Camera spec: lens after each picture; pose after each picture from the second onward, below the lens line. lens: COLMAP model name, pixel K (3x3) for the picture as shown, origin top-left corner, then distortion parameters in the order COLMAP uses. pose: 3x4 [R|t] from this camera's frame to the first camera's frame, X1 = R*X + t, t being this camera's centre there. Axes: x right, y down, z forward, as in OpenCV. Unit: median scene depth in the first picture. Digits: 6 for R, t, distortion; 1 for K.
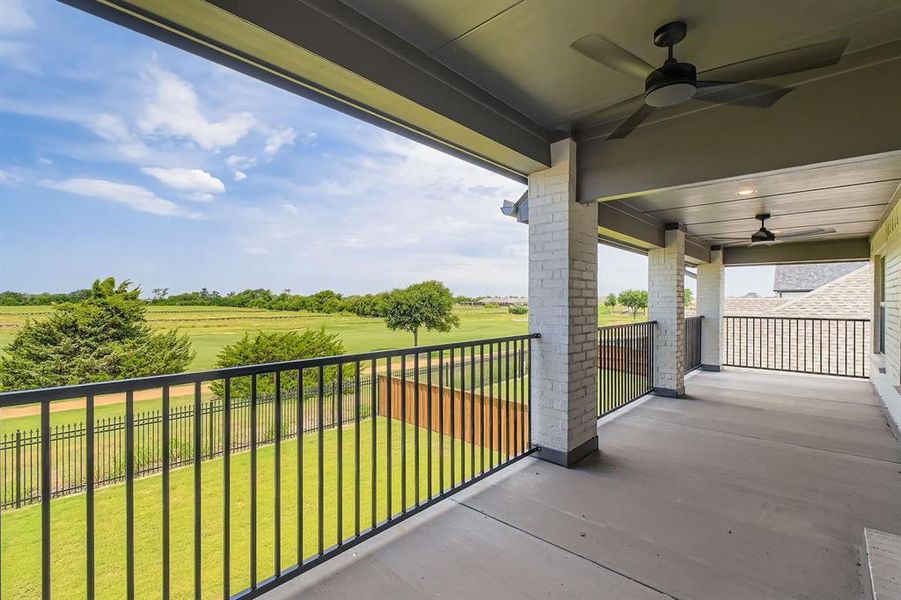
lens RADIAL K [[403.6, 0, 455.1], [0, 403.6, 297.7], [0, 0, 1]] dist [0.010911, -0.005808]
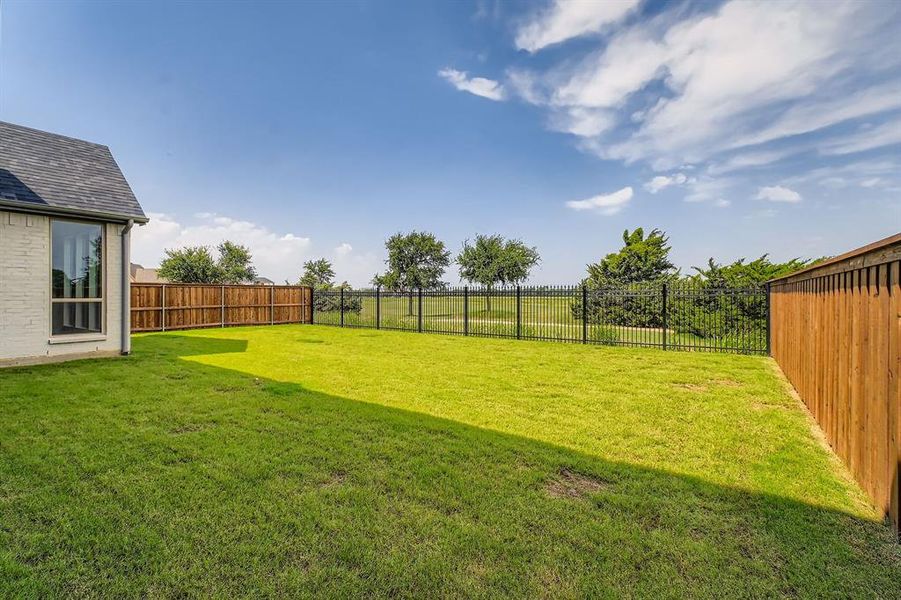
lens RADIAL K [[403.6, 0, 450.9], [0, 403.6, 284.8], [0, 0, 1]] dist [0.010911, -0.005808]
pose [[0.141841, -0.029165, -0.989460, 0.111385], [0.012078, 0.999542, -0.027731, 0.078971], [0.989816, -0.008017, 0.142128, 0.190871]]
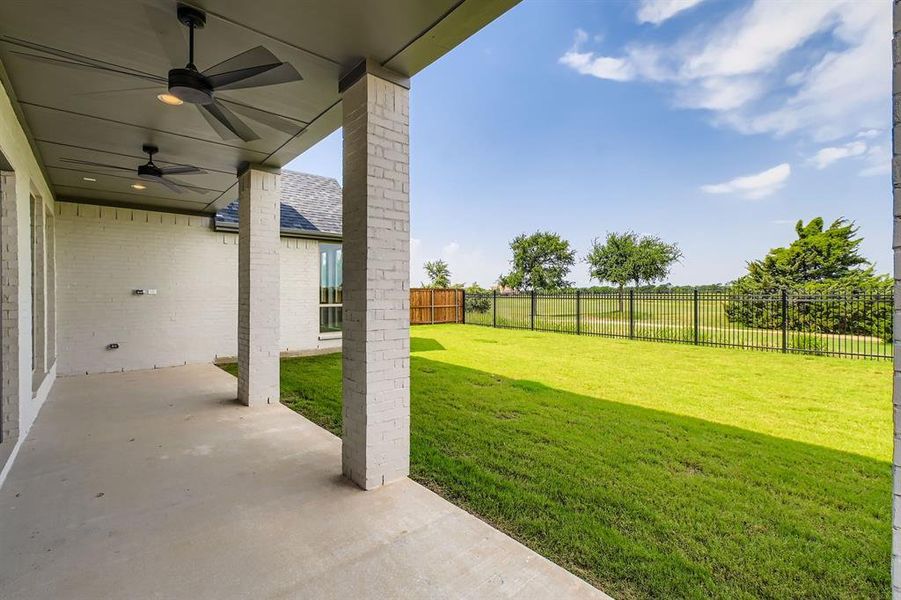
lens RADIAL K [[403.6, 0, 450.7], [0, 403.6, 295.2], [0, 0, 1]] dist [0.010911, -0.005808]
pose [[-0.117914, 0.001127, -0.993023, 0.126258], [0.013203, 0.999913, -0.000433, 0.074107], [0.992936, -0.013162, -0.117918, 0.145650]]
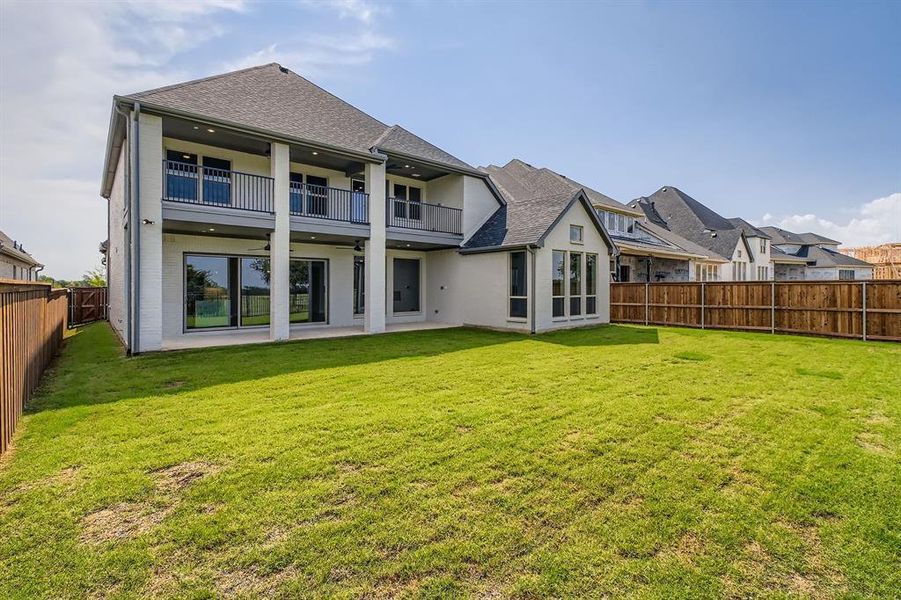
lens RADIAL K [[403.6, 0, 451.4], [0, 403.6, 292.2], [0, 0, 1]] dist [0.010911, -0.005808]
pose [[-0.991306, -0.003693, 0.131524, -0.078421], [-0.004271, 0.999982, -0.004117, 0.076730], [-0.131506, -0.004643, -0.991304, 0.359284]]
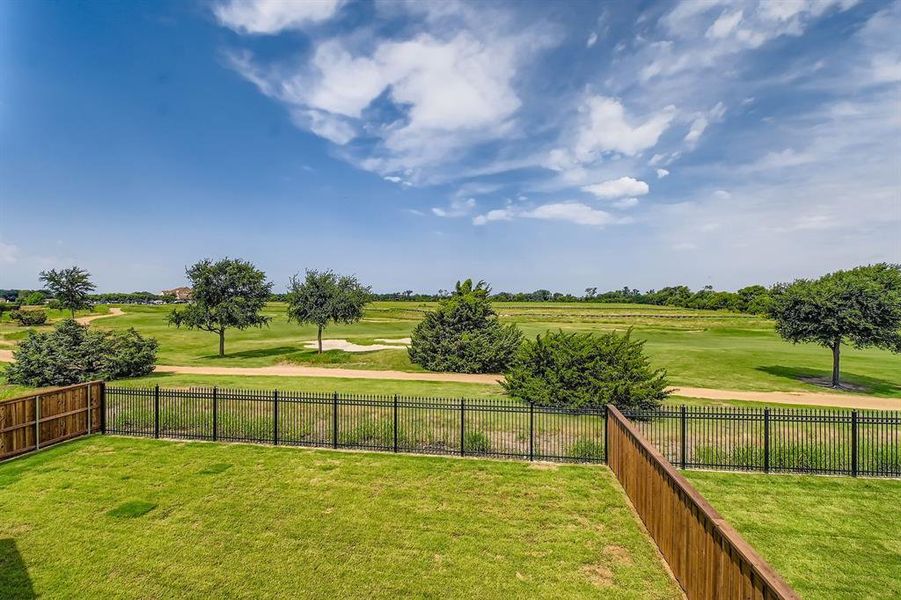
lens RADIAL K [[403.6, 0, 450.9], [0, 403.6, 304.8], [0, 0, 1]] dist [0.010911, -0.005808]
pose [[0.562566, 0.012994, -0.826650, 0.084463], [0.005876, 0.999788, 0.019714, 0.002289], [0.826732, -0.015948, 0.562370, 0.154117]]
